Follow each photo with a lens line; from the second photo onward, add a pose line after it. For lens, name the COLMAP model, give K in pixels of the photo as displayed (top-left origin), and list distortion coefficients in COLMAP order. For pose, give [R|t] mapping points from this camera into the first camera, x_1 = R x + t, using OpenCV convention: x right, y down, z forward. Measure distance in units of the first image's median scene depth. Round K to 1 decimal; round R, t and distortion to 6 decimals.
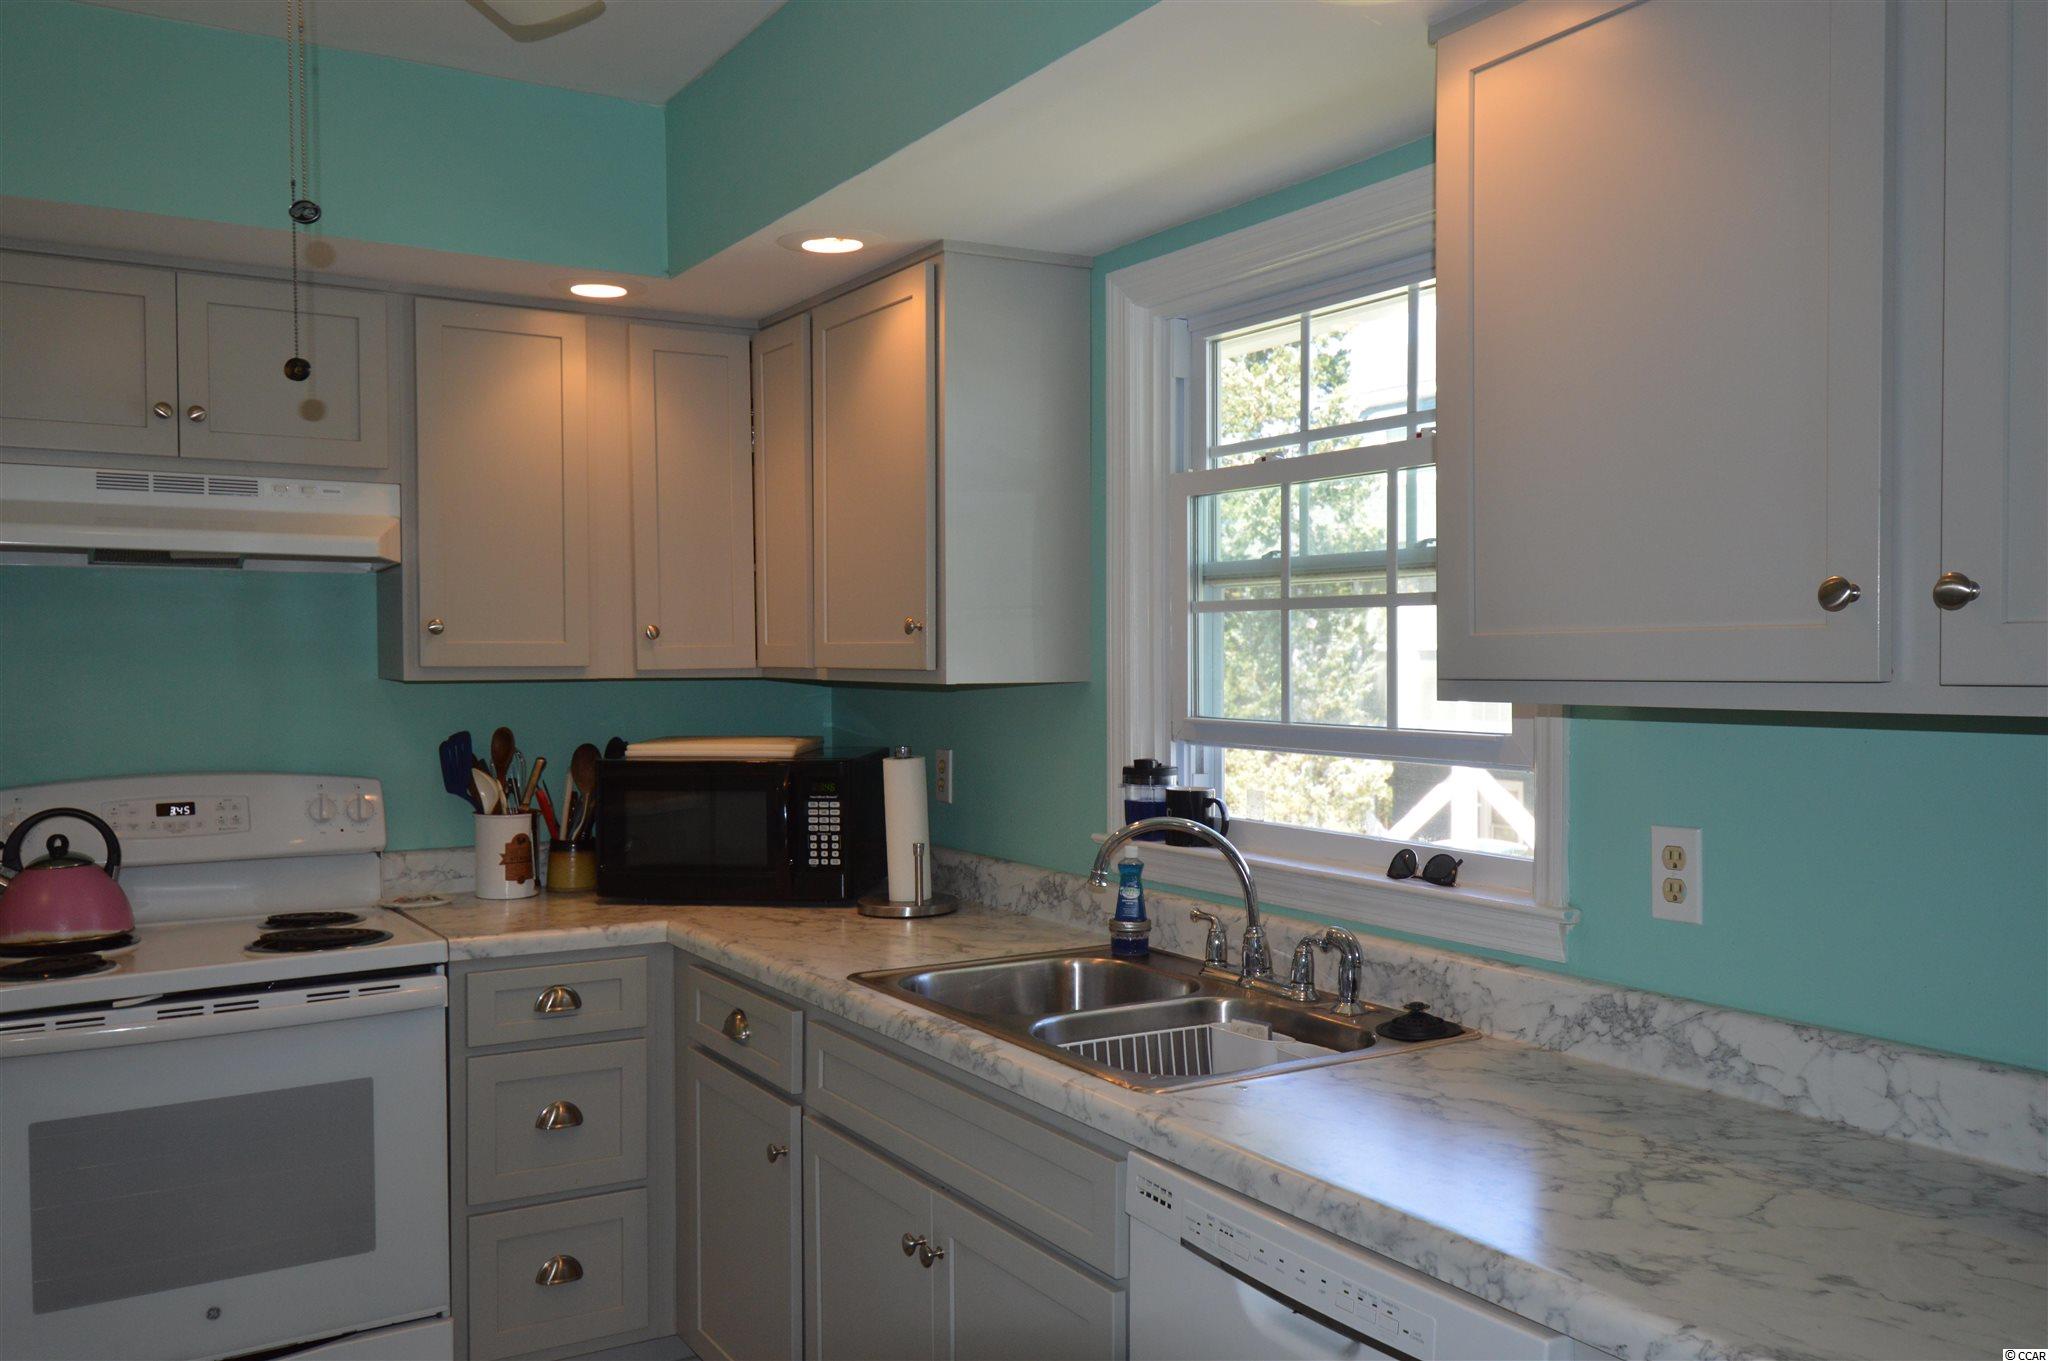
lens RADIAL K [[1651.5, 0, 1030.4], [0, 1651.5, 678.7], [0, 0, 1]] dist [0.004859, -0.004707]
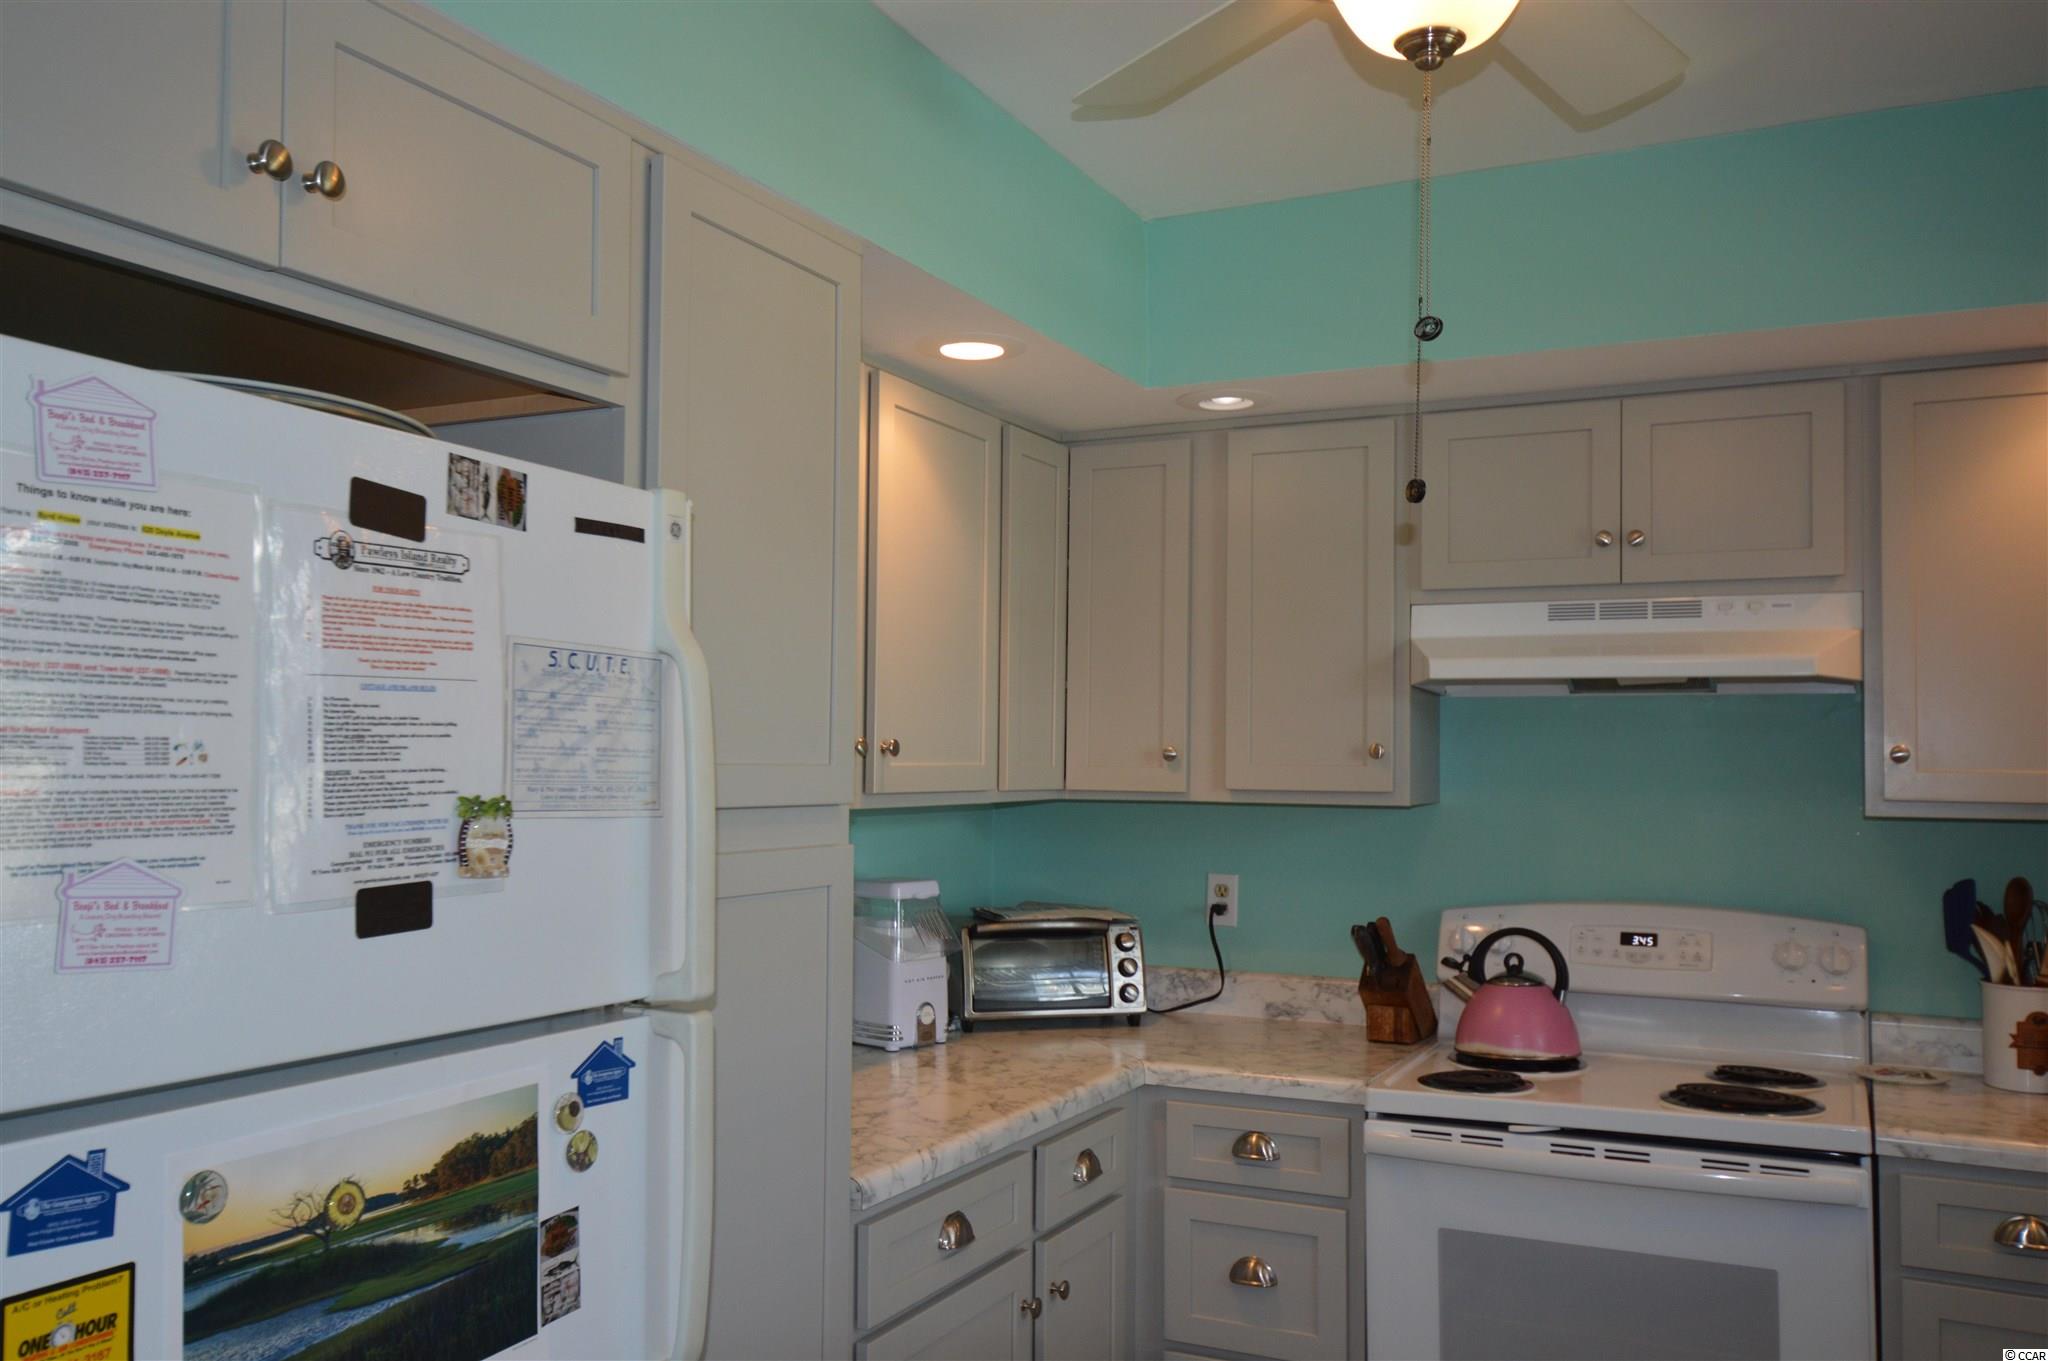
lens RADIAL K [[1651.5, 0, 1025.5], [0, 1651.5, 685.8], [0, 0, 1]] dist [0.004859, -0.004707]
pose [[0.522928, -0.031897, -0.851780, 0.140340], [-0.025487, 0.998268, -0.053030, -0.010513], [0.851995, 0.049440, 0.521209, 0.176867]]
